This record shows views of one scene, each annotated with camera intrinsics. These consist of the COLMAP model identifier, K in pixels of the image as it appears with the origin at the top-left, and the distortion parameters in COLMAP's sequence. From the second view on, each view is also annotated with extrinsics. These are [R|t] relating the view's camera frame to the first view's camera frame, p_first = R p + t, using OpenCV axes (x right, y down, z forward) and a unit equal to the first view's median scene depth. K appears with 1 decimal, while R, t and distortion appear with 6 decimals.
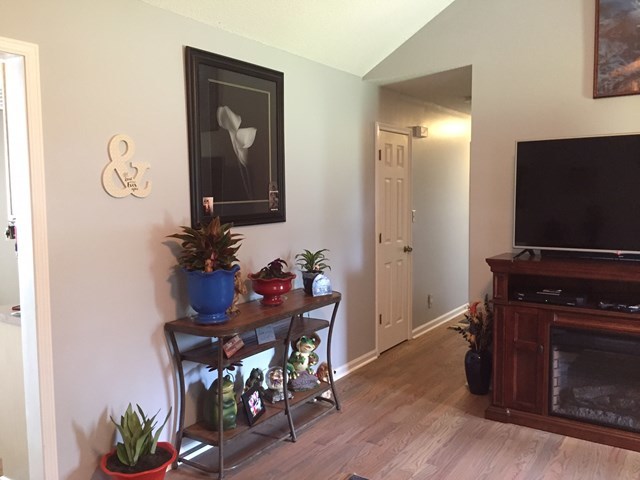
lens RADIAL K [[555.0, 0, 320.0], [0, 555.0, 240.0], [0, 0, 1]] dist [0.097900, -0.136699]
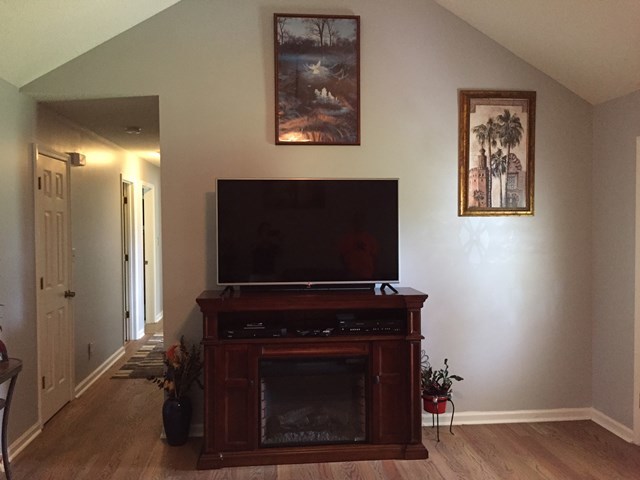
lens RADIAL K [[555.0, 0, 320.0], [0, 555.0, 240.0], [0, 0, 1]] dist [0.097900, -0.136699]
pose [[0.767210, -0.014302, 0.641236, -0.144879], [0.051301, 0.997917, -0.039121, -0.018217], [-0.639341, 0.062910, 0.766345, 0.122680]]
